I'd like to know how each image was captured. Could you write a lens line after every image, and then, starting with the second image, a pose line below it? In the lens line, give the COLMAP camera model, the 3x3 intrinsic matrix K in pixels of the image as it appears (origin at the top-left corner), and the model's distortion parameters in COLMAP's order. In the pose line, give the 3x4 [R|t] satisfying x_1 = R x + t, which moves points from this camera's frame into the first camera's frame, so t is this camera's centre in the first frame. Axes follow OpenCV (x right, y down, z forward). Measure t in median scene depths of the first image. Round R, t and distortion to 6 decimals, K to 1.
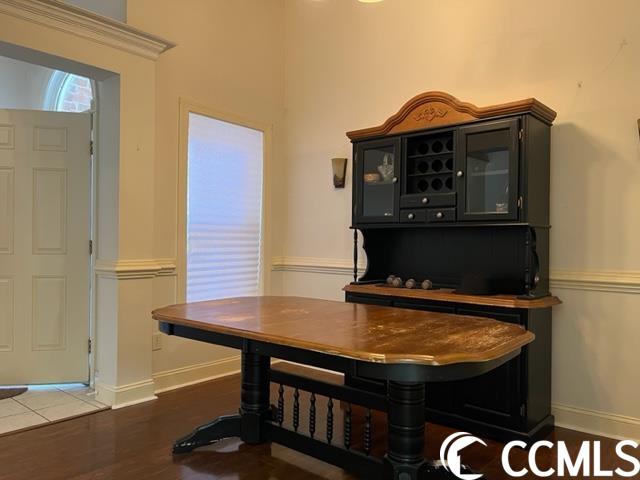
lens RADIAL K [[484.5, 0, 326.8], [0, 484.5, 238.2], [0, 0, 1]] dist [0.048568, -0.098823]
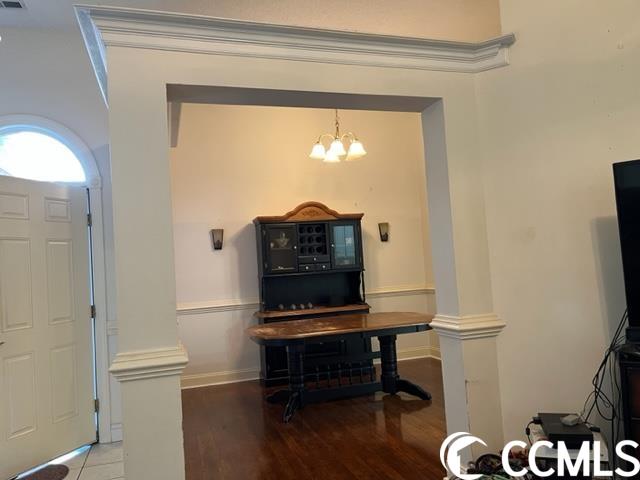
lens RADIAL K [[484.5, 0, 326.8], [0, 484.5, 238.2], [0, 0, 1]] dist [0.048568, -0.098823]
pose [[0.520333, 0.002414, 0.853960, -1.275837], [0.064978, 0.996985, -0.042410, -0.072686], [-0.851488, 0.077556, 0.518607, -0.003578]]
